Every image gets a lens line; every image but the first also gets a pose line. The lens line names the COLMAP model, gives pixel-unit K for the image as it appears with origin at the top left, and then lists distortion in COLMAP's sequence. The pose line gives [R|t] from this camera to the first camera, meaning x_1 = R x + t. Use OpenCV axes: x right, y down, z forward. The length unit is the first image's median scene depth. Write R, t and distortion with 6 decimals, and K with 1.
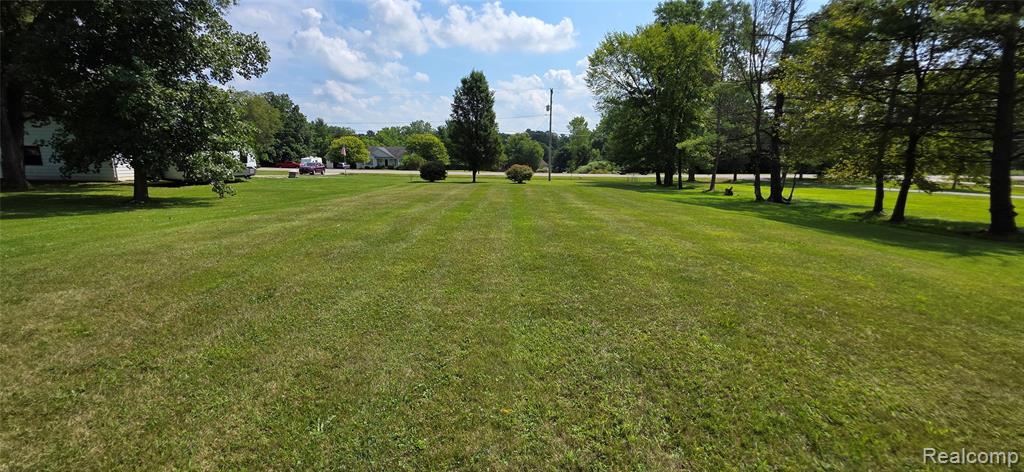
lens RADIAL K [[411.7, 0, 509.5], [0, 411.7, 235.9], [0, 0, 1]] dist [0.007355, -0.000339]
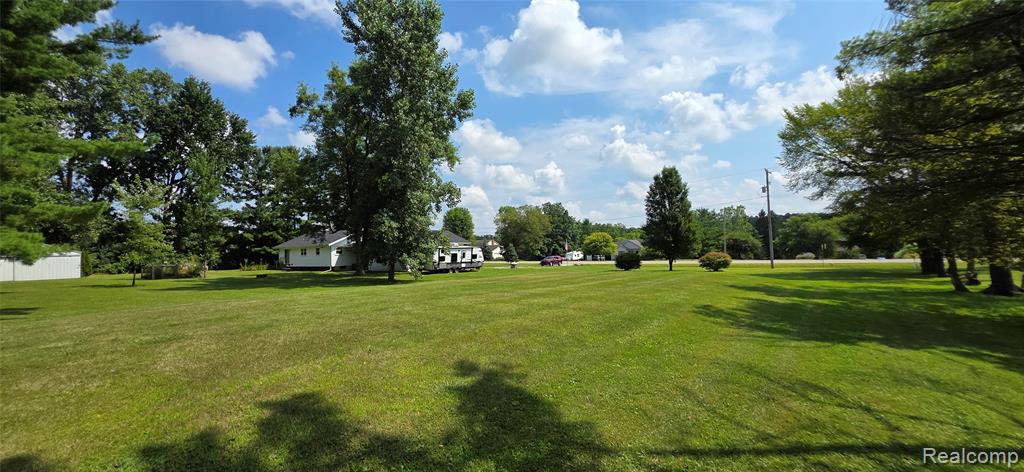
lens RADIAL K [[411.7, 0, 509.5], [0, 411.7, 235.9], [0, 0, 1]] dist [0.007355, -0.000339]
pose [[0.772695, -0.061497, -0.631791, 0.251922], [-0.077959, 0.978568, -0.190597, 0.009234], [0.629972, 0.196527, 0.751341, -0.024179]]
